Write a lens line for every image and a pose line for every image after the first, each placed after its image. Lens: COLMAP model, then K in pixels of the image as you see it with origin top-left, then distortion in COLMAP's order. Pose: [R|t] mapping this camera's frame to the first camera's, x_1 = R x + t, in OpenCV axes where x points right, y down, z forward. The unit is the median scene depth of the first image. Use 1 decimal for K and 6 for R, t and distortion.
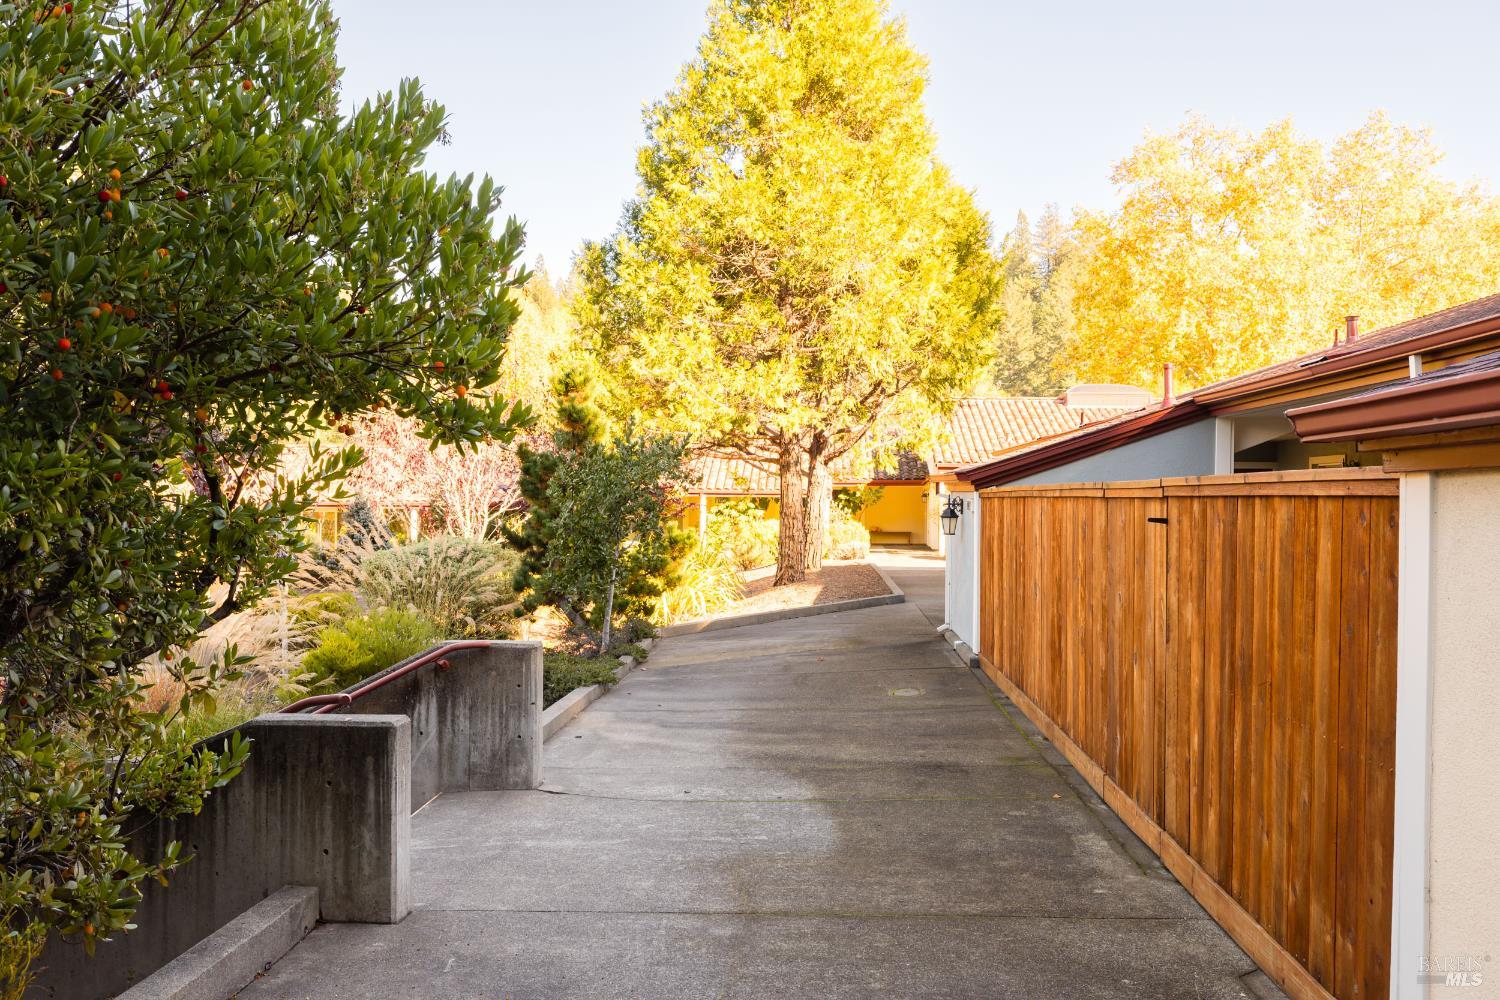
lens RADIAL K [[1251.2, 0, 750.0], [0, 1251.2, 500.0], [0, 0, 1]] dist [-0.000381, -0.000012]
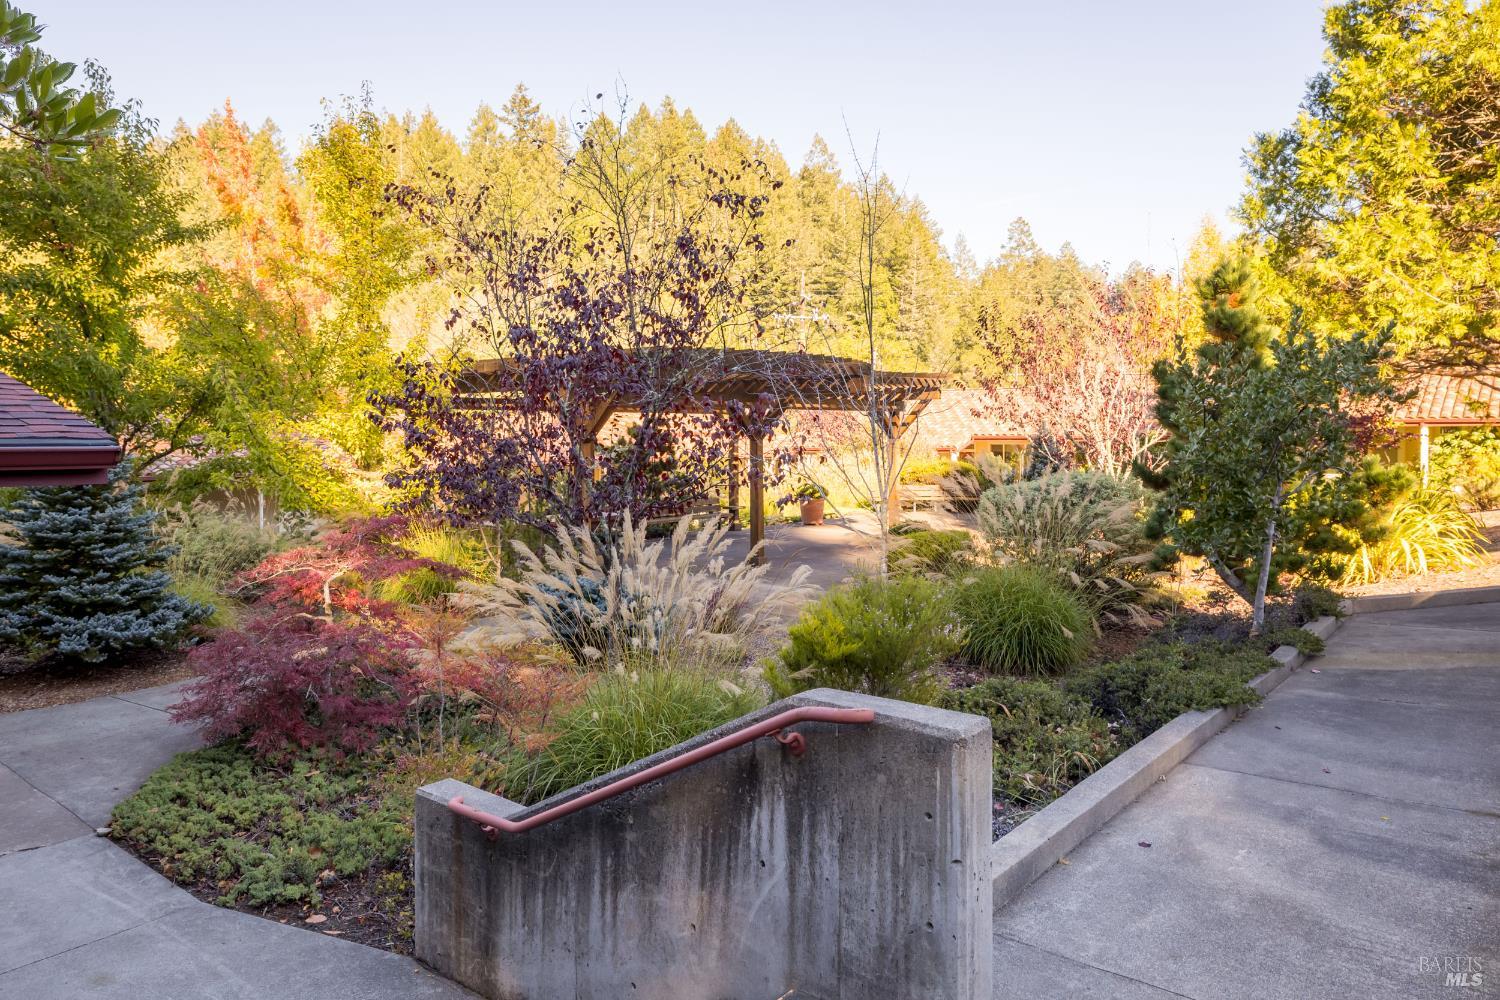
lens RADIAL K [[998.8, 0, 748.8], [0, 998.8, 437.9], [0, 0, 1]] dist [-0.003094, 0.004771]
pose [[0.805820, -0.005313, -0.592137, -0.007856], [0.007561, 0.999971, 0.001318, 0.002958], [0.592113, -0.005539, 0.805836, 0.291081]]
